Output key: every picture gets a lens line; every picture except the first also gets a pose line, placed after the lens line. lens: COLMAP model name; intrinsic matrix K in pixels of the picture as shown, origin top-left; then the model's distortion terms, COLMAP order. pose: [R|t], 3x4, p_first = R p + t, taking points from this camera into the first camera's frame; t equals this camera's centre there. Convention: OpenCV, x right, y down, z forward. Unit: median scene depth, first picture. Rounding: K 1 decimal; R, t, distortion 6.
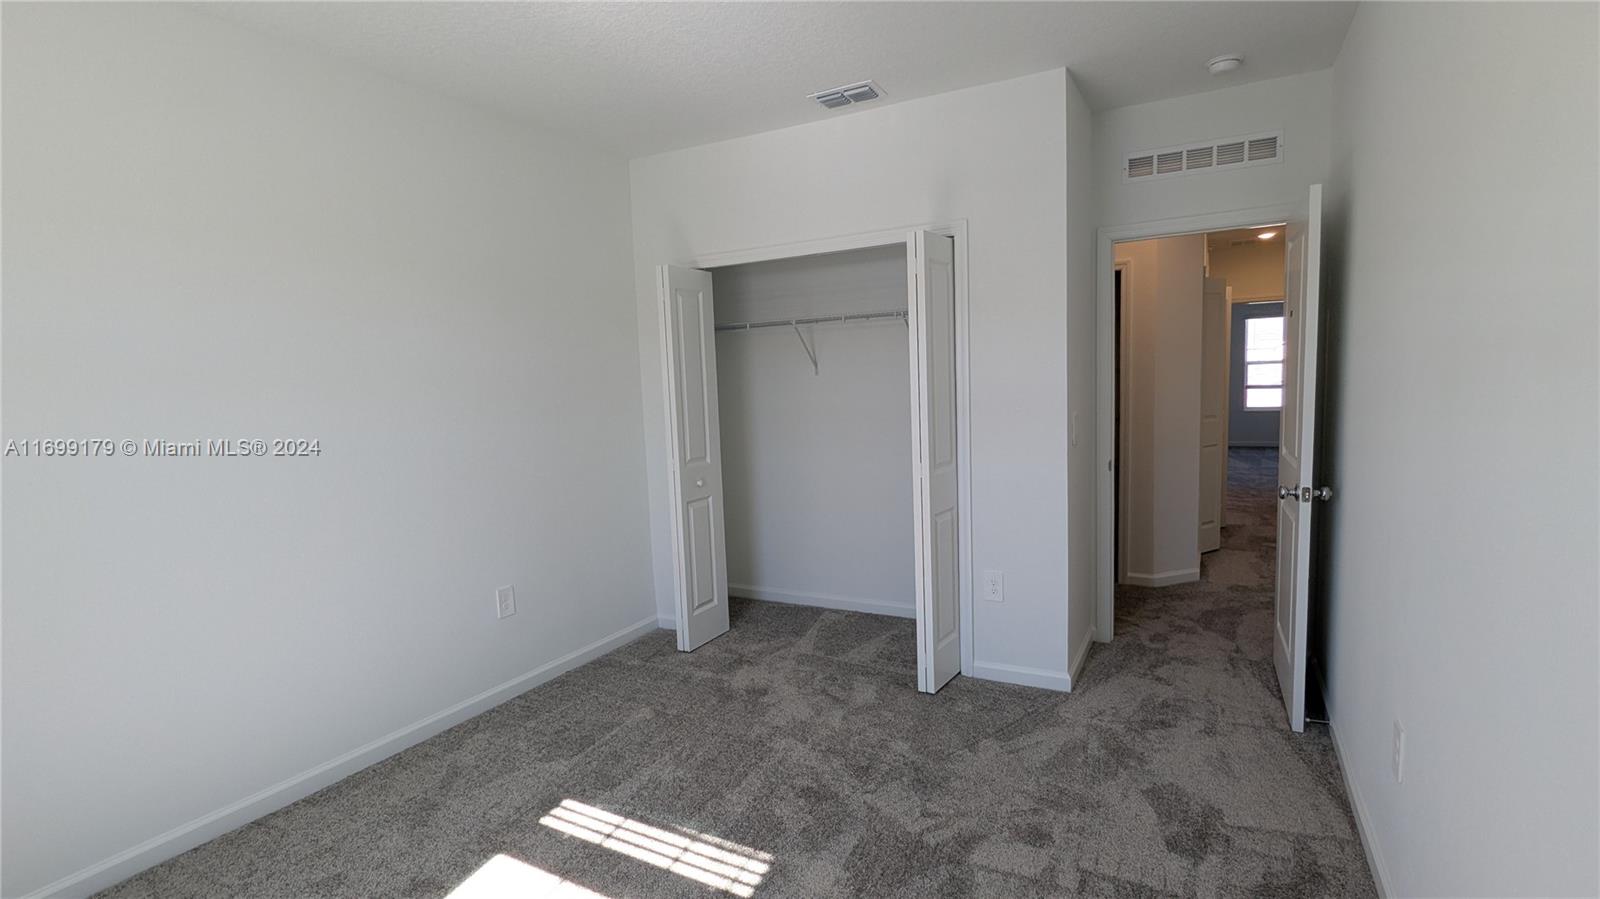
lens RADIAL K [[756.8, 0, 797.4], [0, 756.8, 459.9], [0, 0, 1]] dist [-0.000947, -0.000009]
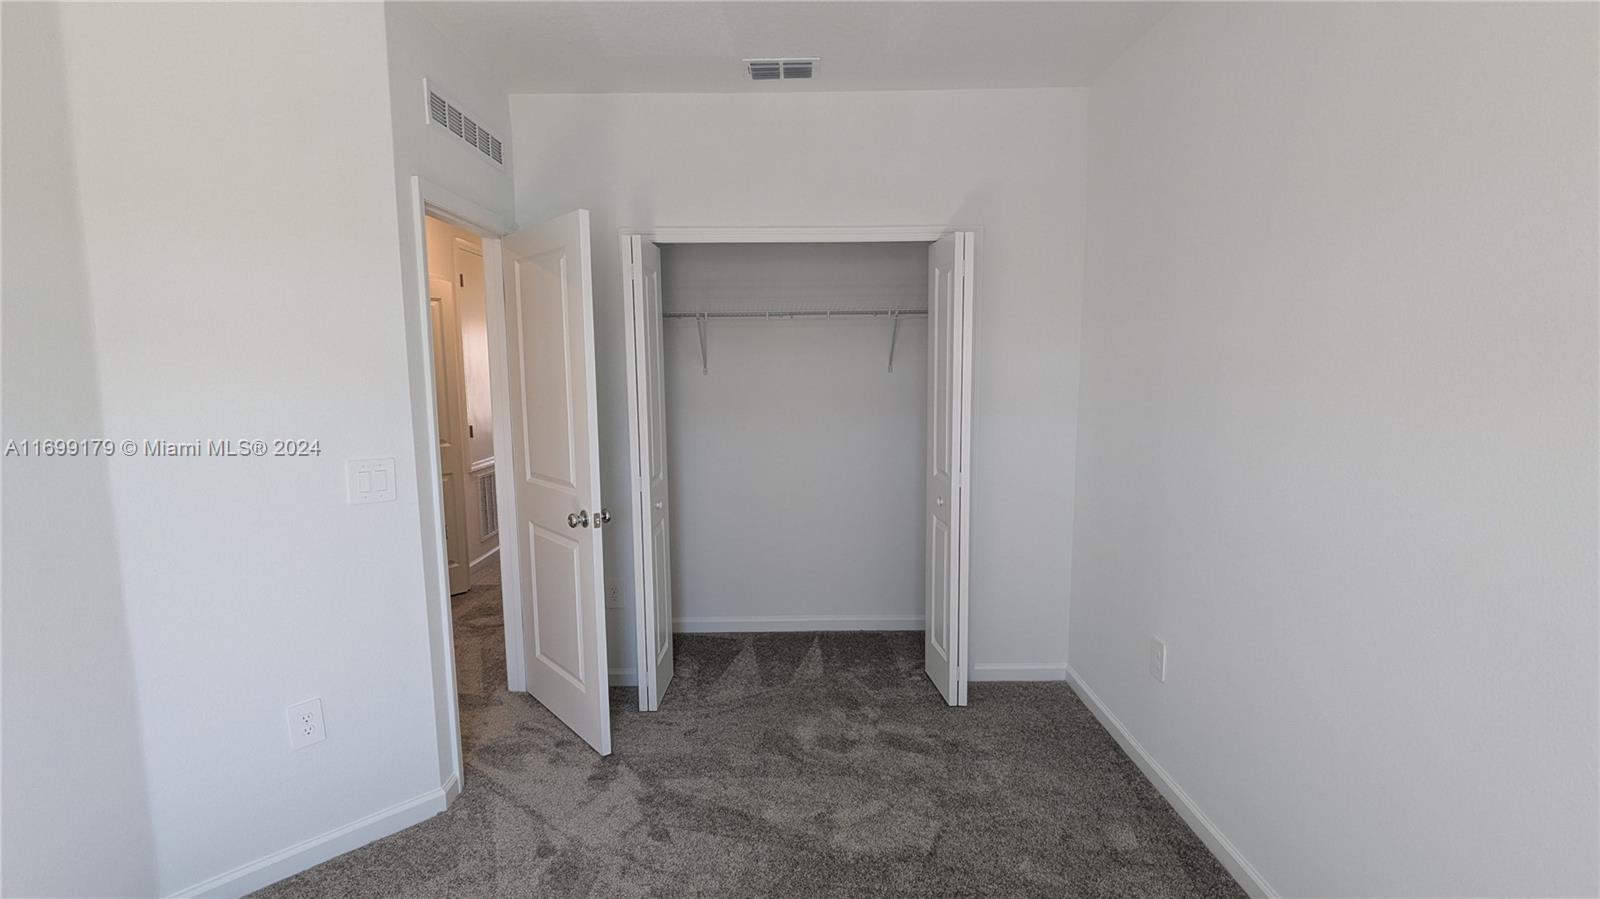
lens RADIAL K [[746.2, 0, 800.0], [0, 746.2, 449.5], [0, 0, 1]] dist [0.087635, -0.000006]
pose [[0.878207, -0.019643, 0.477877, -0.368532], [0.029978, 0.999452, -0.014009, -0.008377], [-0.477340, 0.026628, 0.878315, 0.196053]]
